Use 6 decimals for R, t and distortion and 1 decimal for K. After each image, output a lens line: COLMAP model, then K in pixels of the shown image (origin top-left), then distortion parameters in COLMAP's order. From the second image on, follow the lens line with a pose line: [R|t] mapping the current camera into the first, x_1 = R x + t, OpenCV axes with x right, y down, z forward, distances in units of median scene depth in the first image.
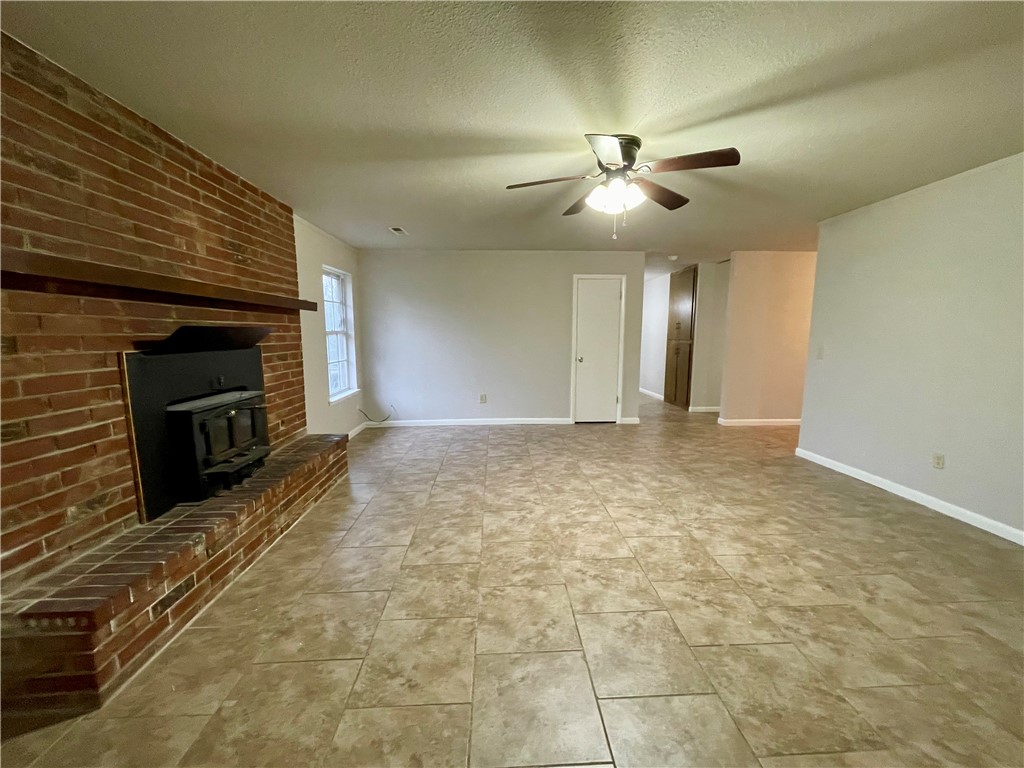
lens RADIAL K [[412.1, 0, 514.1], [0, 412.1, 386.2], [0, 0, 1]] dist [-0.002229, -0.000850]
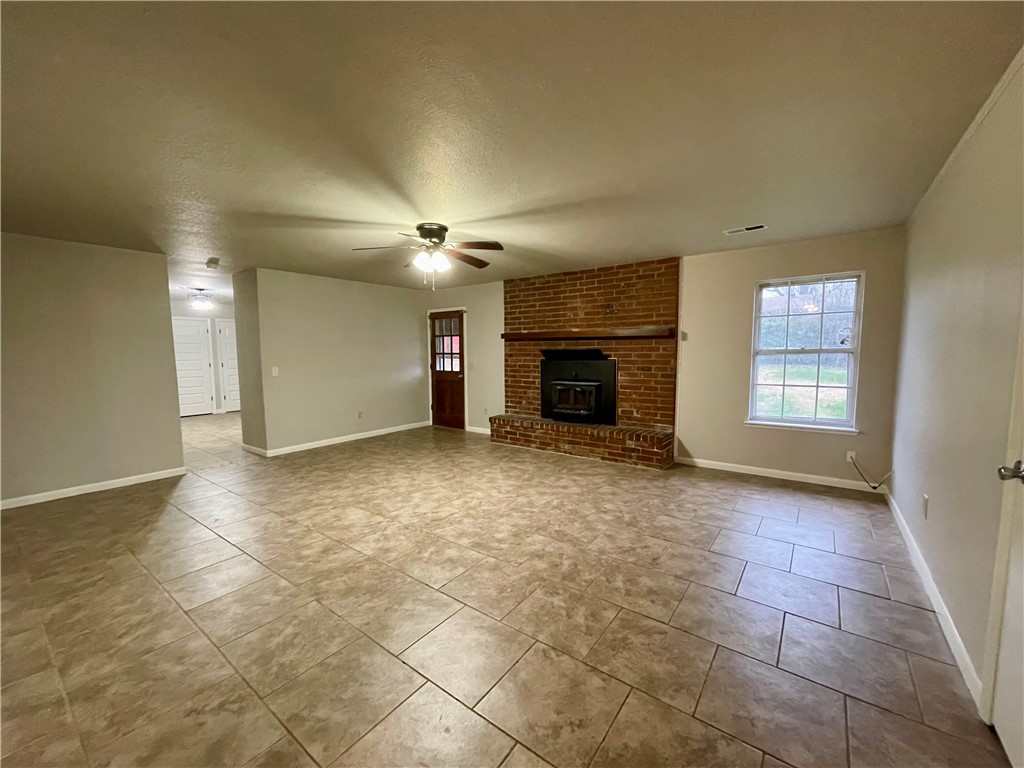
lens RADIAL K [[412.1, 0, 514.1], [0, 412.1, 386.2], [0, 0, 1]] dist [-0.002229, -0.000850]
pose [[-0.630447, 0.072081, -0.772879, 1.109512], [-0.093842, 0.981299, 0.168067, -0.271363], [0.770539, 0.178486, -0.611892, 1.986770]]
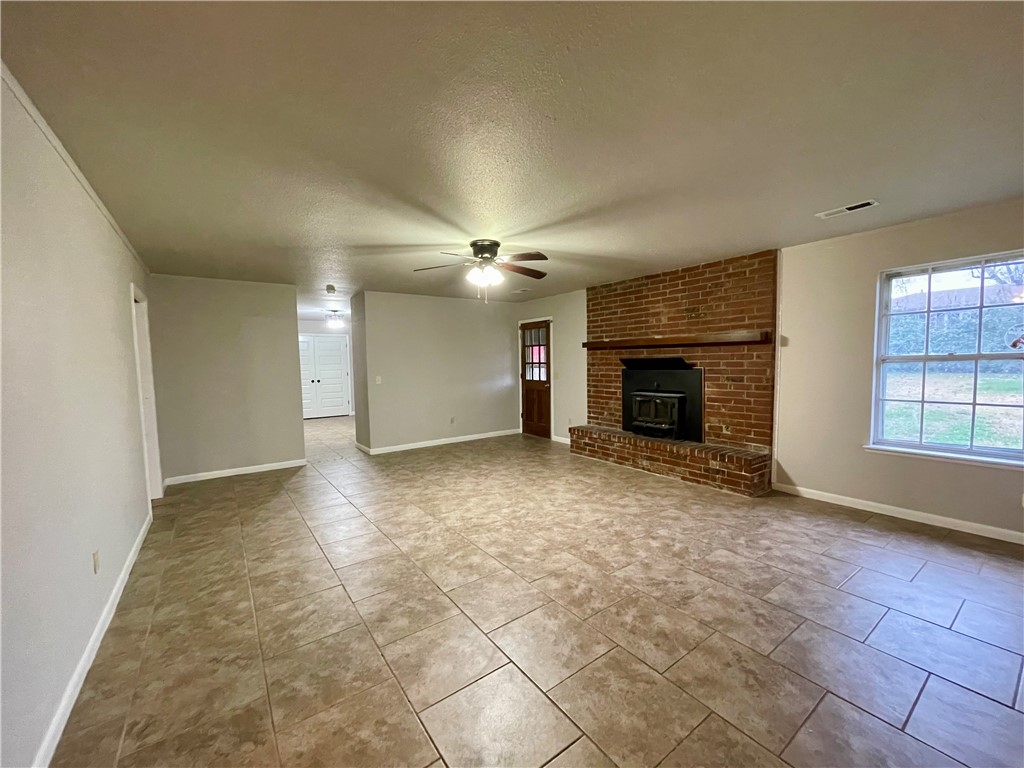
lens RADIAL K [[412.1, 0, 514.1], [0, 412.1, 386.2], [0, 0, 1]] dist [-0.002229, -0.000850]
pose [[-0.834183, 0.049169, -0.549292, 0.918383], [-0.054371, 0.983833, 0.170637, -0.294948], [0.548801, 0.172208, -0.818023, 2.147240]]
